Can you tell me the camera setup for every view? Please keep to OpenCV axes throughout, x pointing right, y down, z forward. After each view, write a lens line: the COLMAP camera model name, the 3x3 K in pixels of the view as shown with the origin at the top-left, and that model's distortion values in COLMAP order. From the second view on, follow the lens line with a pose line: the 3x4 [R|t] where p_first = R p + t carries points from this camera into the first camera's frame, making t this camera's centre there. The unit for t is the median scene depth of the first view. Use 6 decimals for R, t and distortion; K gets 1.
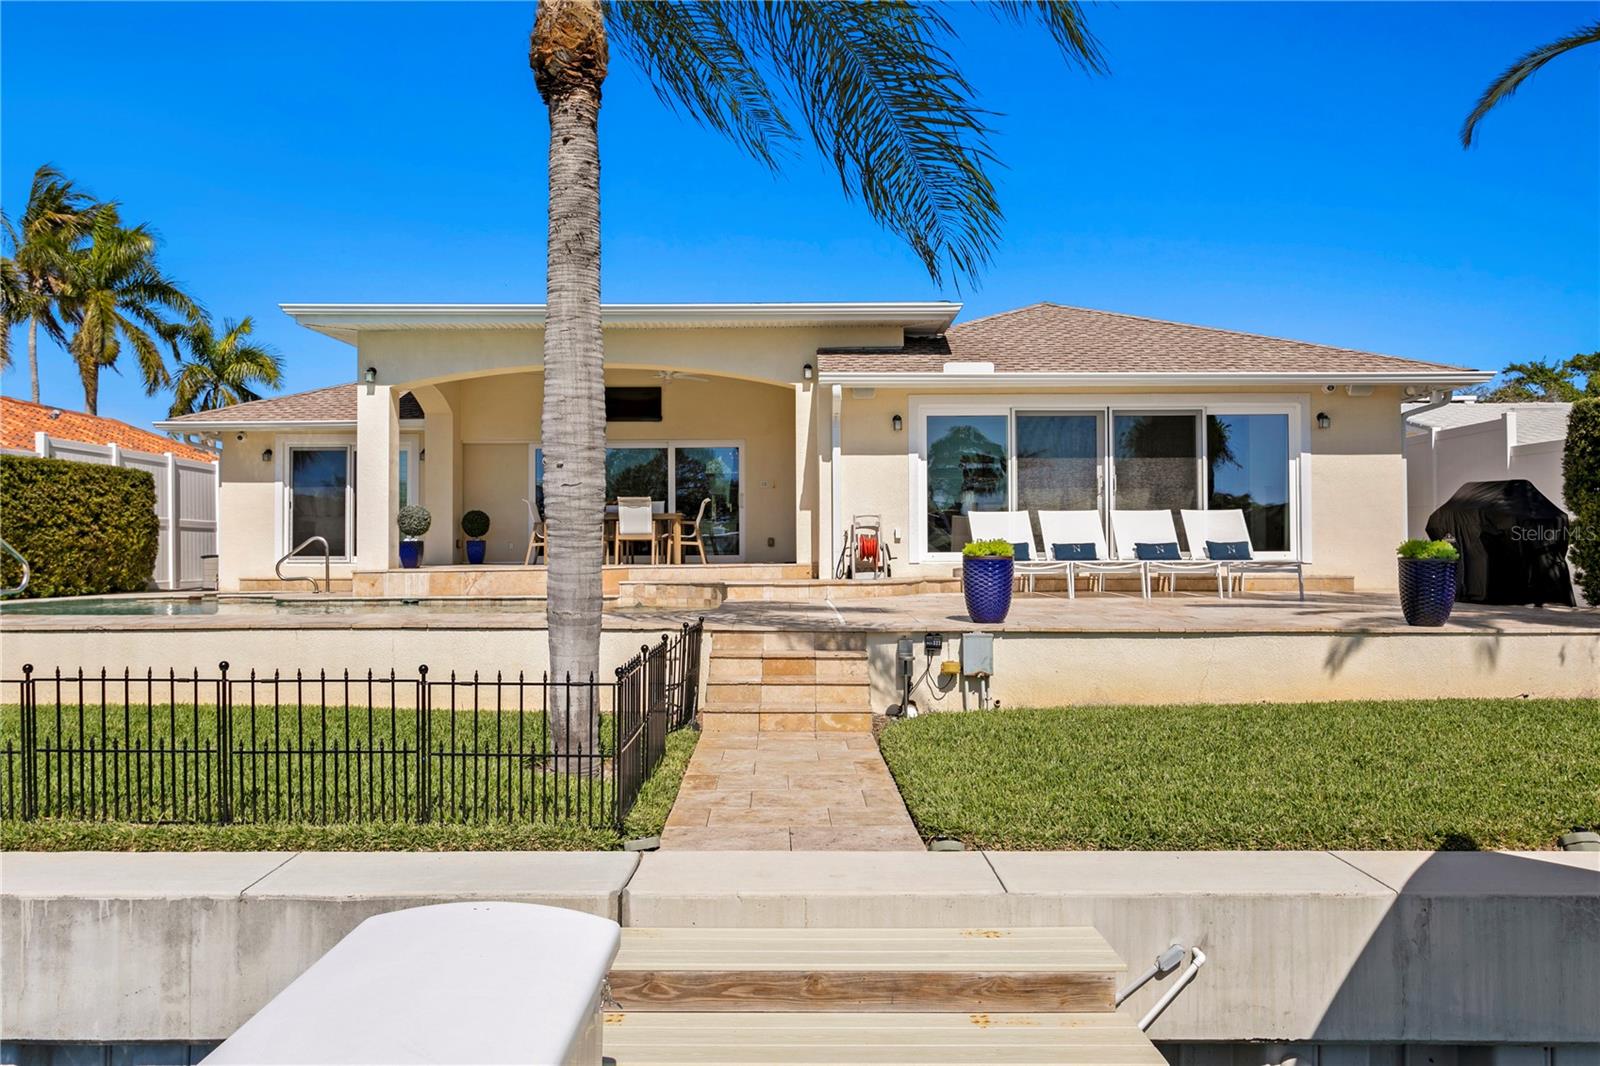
lens RADIAL K [[1252.9, 0, 799.2], [0, 1252.9, 529.6], [0, 0, 1]] dist [-0.003761, -0.000644]
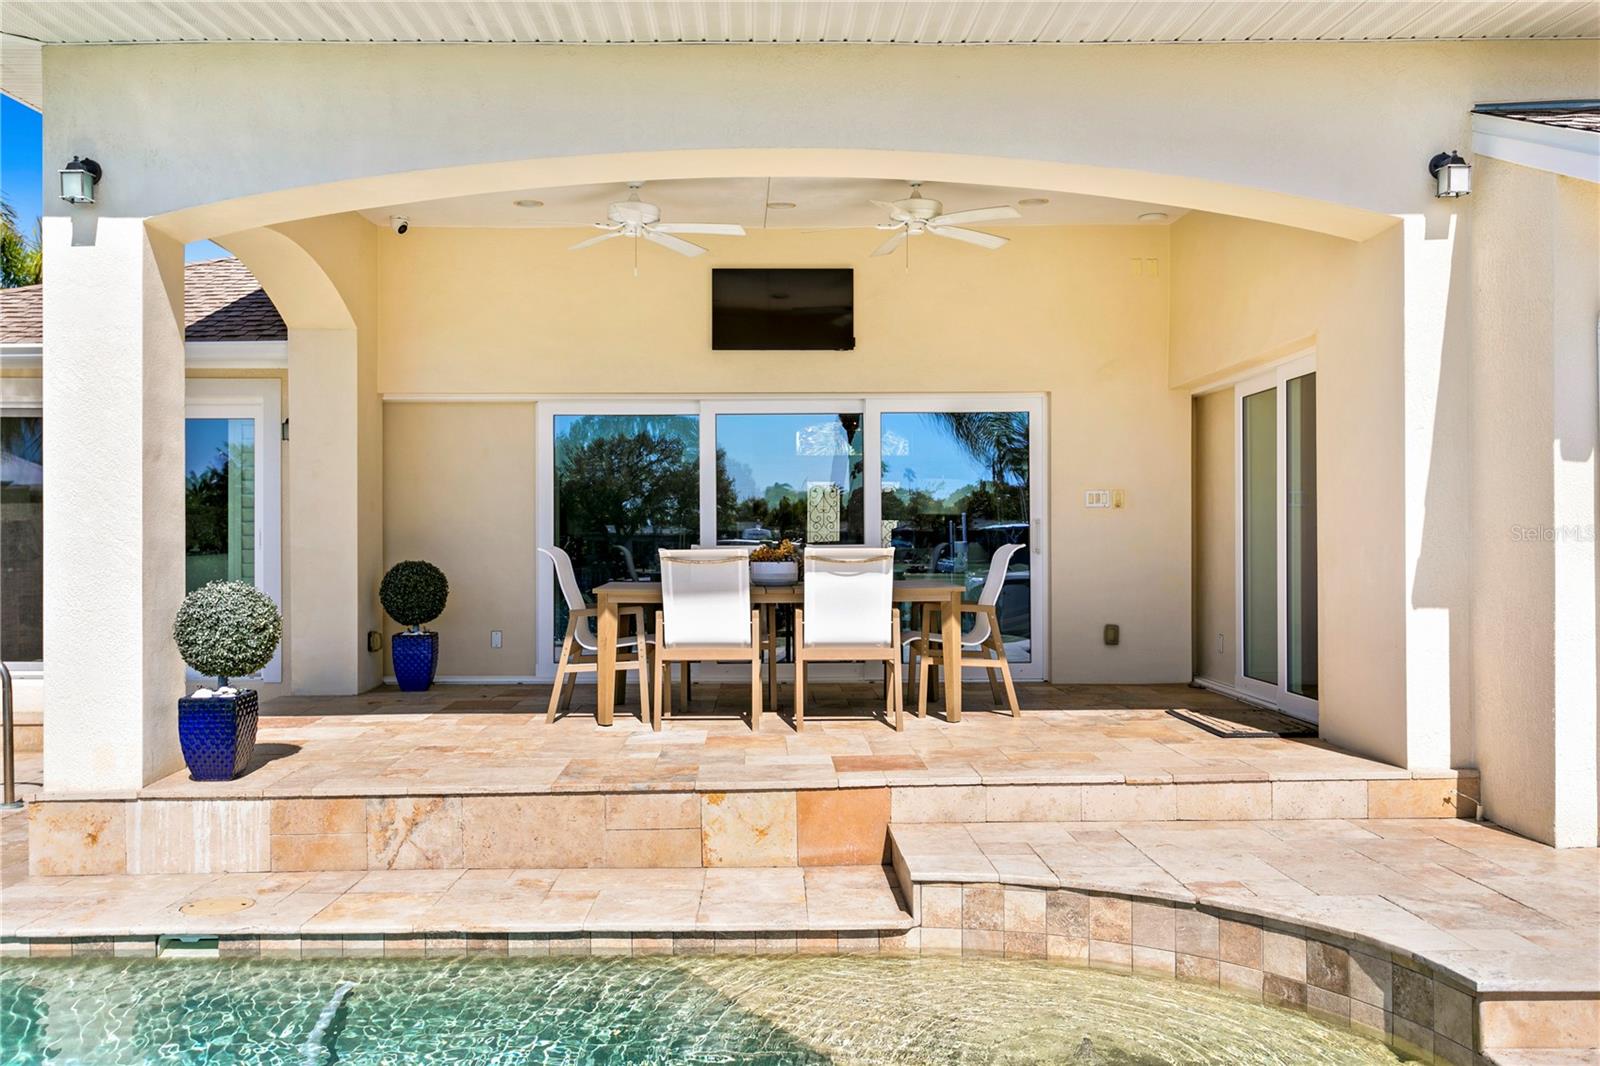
lens RADIAL K [[1368.8, 0, 799.4], [0, 1368.8, 539.7], [0, 0, 1]] dist [-0.006363, -0.001157]
pose [[0.999756, 0.000892, 0.022054, -0.165342], [-0.001461, 0.999666, 0.025794, -0.041023], [-0.022023, -0.025820, 0.999424, 0.640415]]
